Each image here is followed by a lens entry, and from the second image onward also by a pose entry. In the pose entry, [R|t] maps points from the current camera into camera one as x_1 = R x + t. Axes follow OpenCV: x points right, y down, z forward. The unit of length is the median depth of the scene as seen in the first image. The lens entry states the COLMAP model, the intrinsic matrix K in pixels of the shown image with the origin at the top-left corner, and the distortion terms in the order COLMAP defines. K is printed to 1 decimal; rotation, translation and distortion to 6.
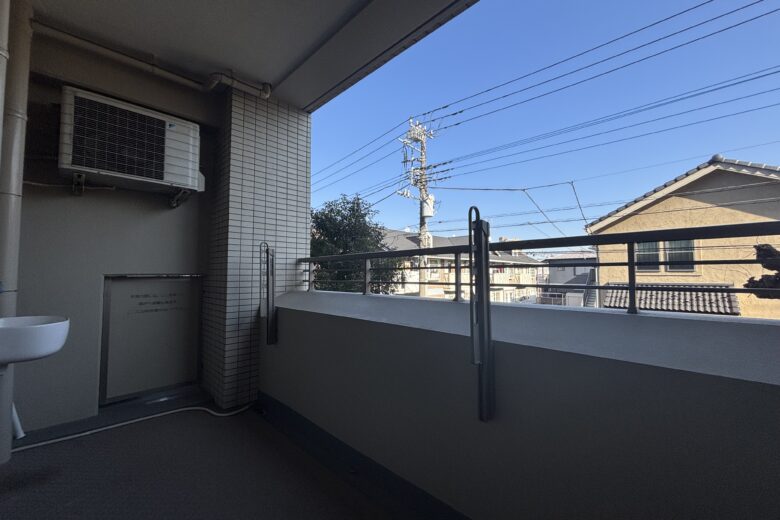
lens RADIAL K [[317.3, 0, 389.3], [0, 317.3, 265.0], [0, 0, 1]] dist [0.009461, -0.000507]
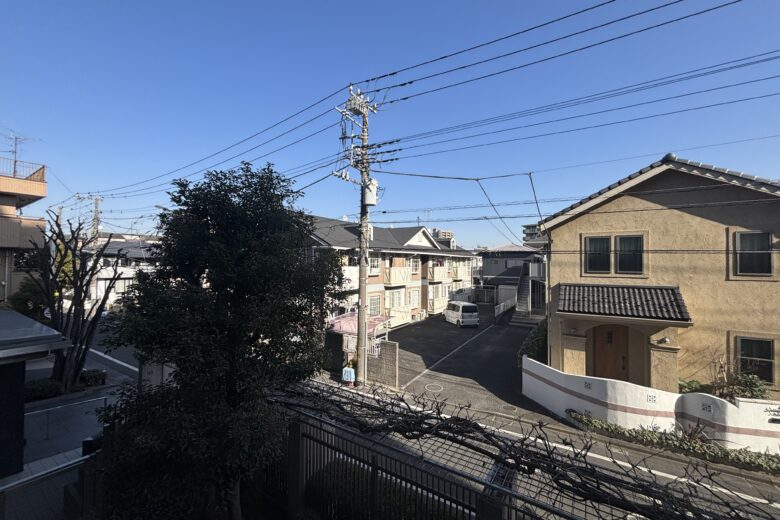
lens RADIAL K [[317.3, 0, 389.3], [0, 317.3, 265.0], [0, 0, 1]] dist [0.009461, -0.000507]
pose [[0.980469, 0.007008, 0.196549, 0.005847], [-0.013814, 0.999351, 0.033281, -0.021643], [-0.196188, -0.035346, 0.979929, 0.156382]]
